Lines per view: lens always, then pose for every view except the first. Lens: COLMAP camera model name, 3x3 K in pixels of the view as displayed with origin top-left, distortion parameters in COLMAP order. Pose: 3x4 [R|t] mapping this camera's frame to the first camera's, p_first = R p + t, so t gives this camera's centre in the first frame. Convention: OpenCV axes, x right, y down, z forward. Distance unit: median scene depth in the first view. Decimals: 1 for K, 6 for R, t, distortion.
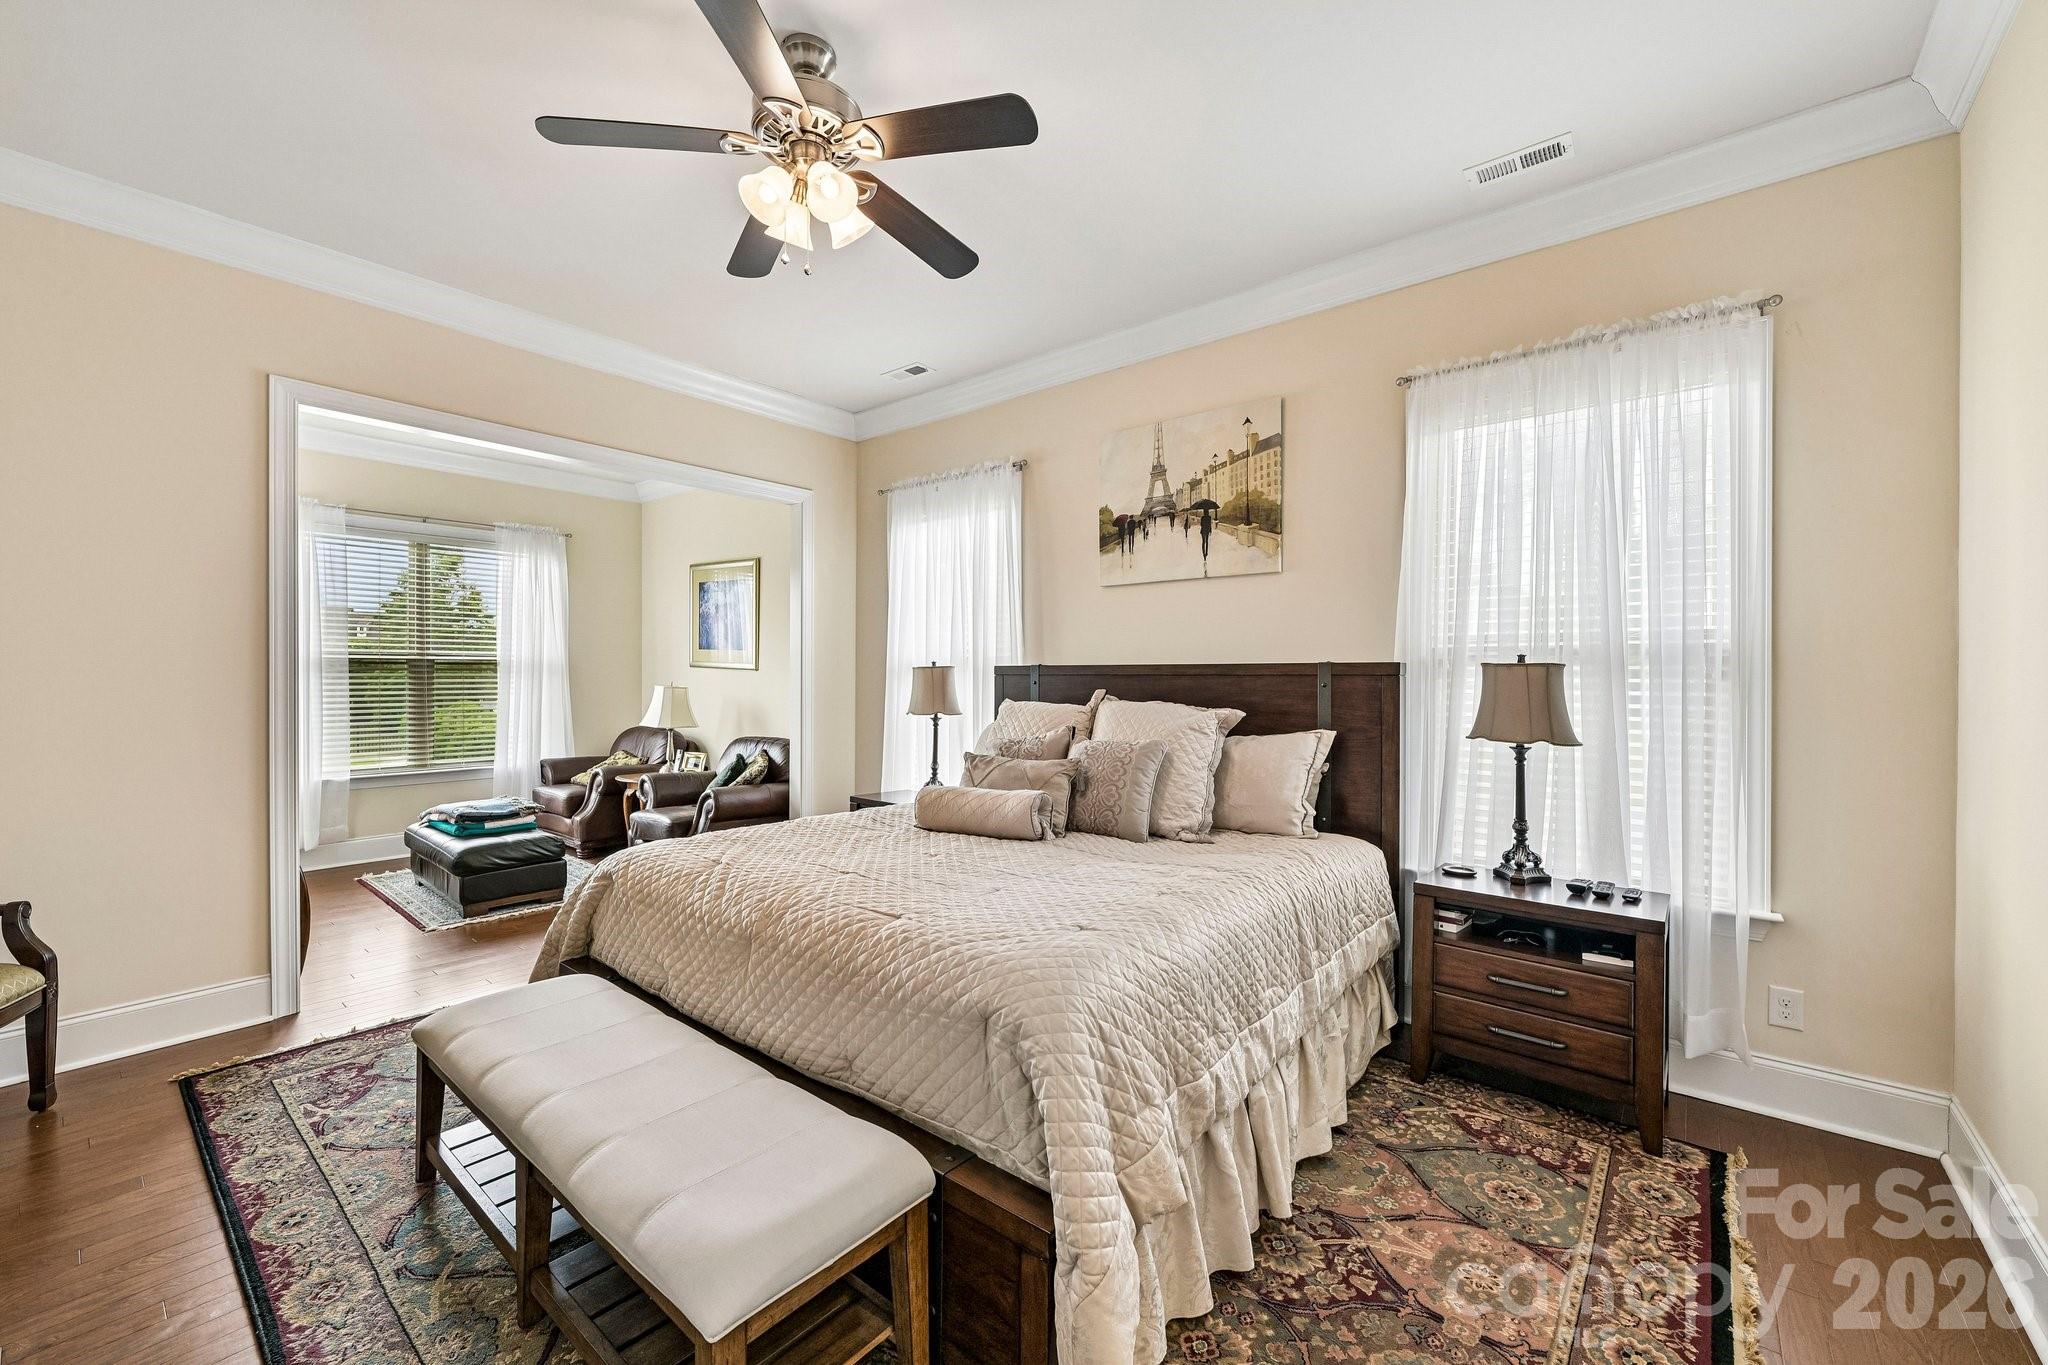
lens RADIAL K [[806.0, 0, 1023.8], [0, 806.0, 677.5], [0, 0, 1]] dist [-0.001723, 0.000590]
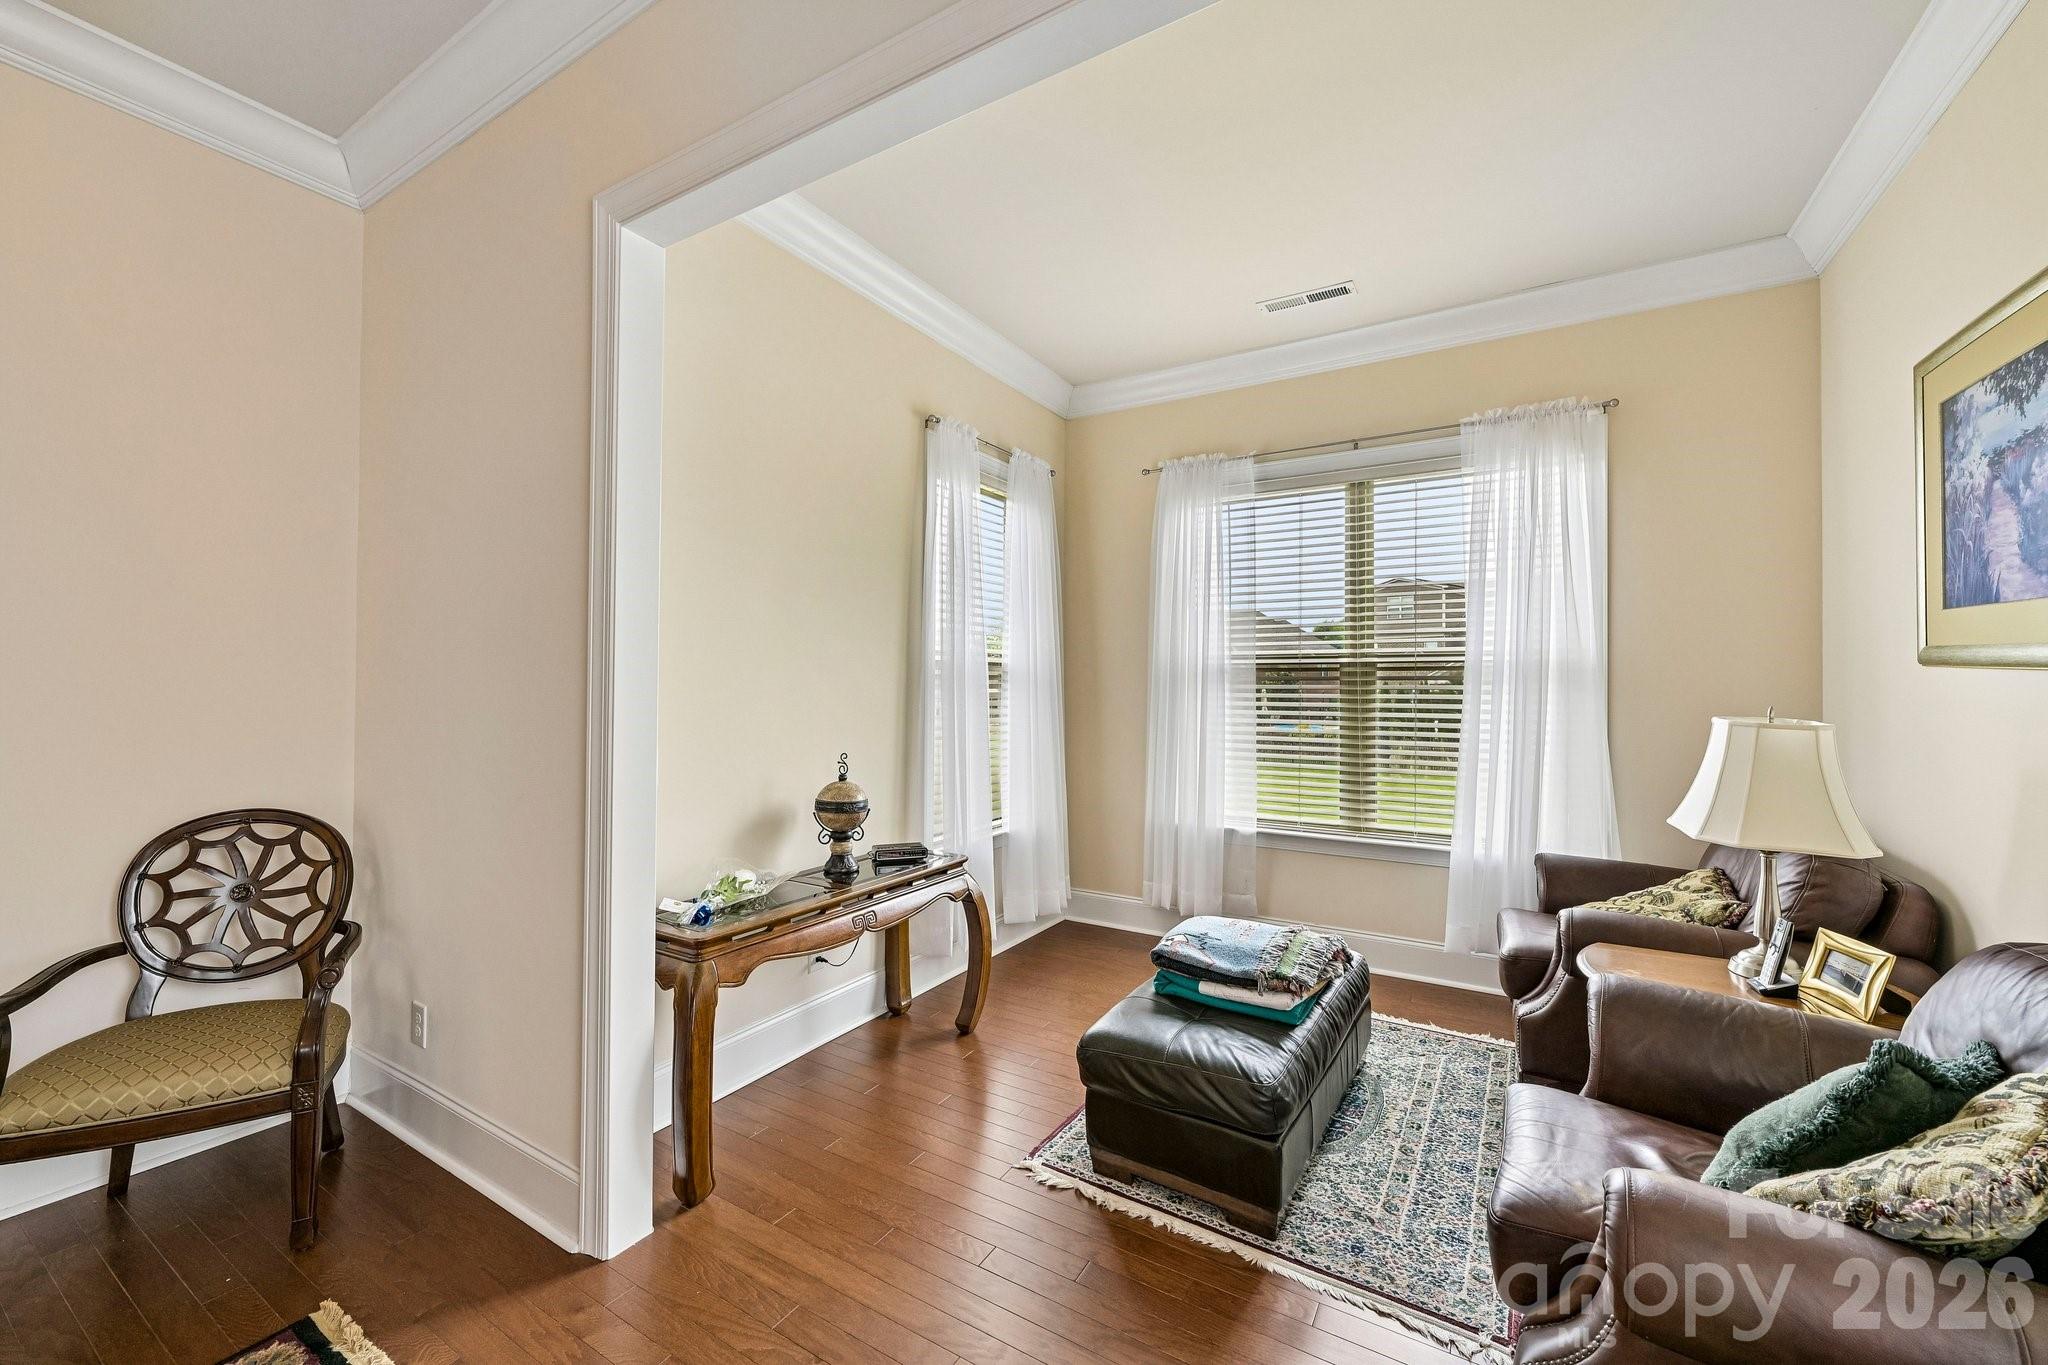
lens RADIAL K [[806.0, 0, 1016.7], [0, 806.0, 683.4], [0, 0, 1]] dist [-0.001723, 0.000590]
pose [[0.152933, -0.006854, -0.988213, -0.143903], [-0.004842, 0.999959, -0.007684, 0.000222], [0.988225, 0.005960, 0.152893, 0.607030]]
